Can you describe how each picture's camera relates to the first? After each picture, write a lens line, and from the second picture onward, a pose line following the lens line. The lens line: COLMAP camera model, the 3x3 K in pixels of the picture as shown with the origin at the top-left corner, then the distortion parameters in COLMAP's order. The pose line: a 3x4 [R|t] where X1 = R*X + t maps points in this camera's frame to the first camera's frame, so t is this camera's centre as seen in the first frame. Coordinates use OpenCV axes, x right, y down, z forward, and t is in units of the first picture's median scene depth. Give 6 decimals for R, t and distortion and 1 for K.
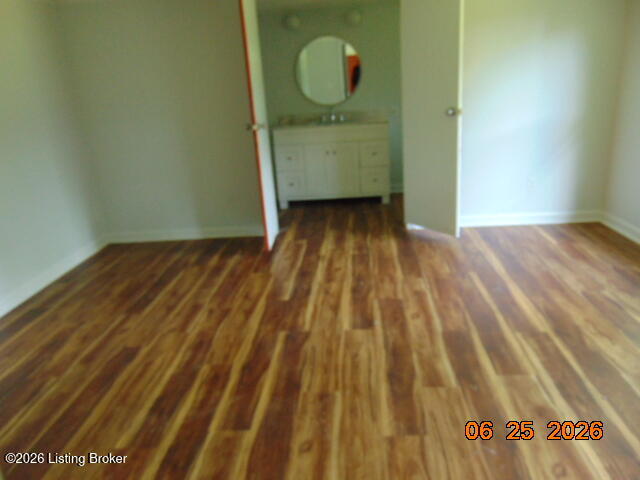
lens RADIAL K [[479.7, 0, 320.0], [0, 479.7, 240.0], [0, 0, 1]] dist [-0.027765, 0.051293]
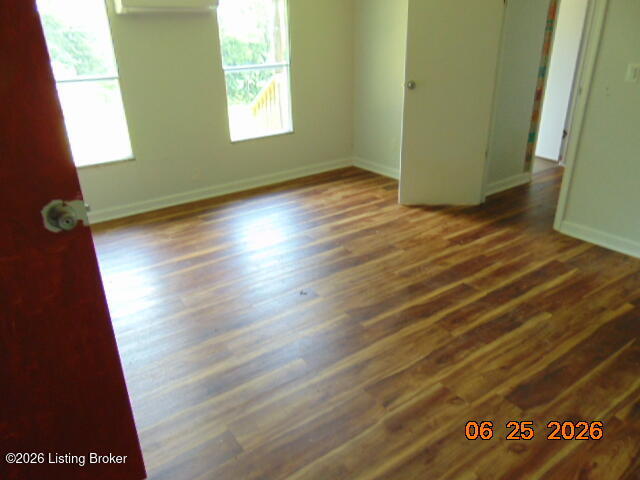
lens RADIAL K [[479.7, 0, 320.0], [0, 479.7, 240.0], [0, 0, 1]] dist [-0.027765, 0.051293]
pose [[-0.637684, -0.233343, 0.734105, -0.754054], [0.306504, 0.797459, 0.519726, -0.511691], [-0.706693, 0.556427, -0.437006, 1.533634]]
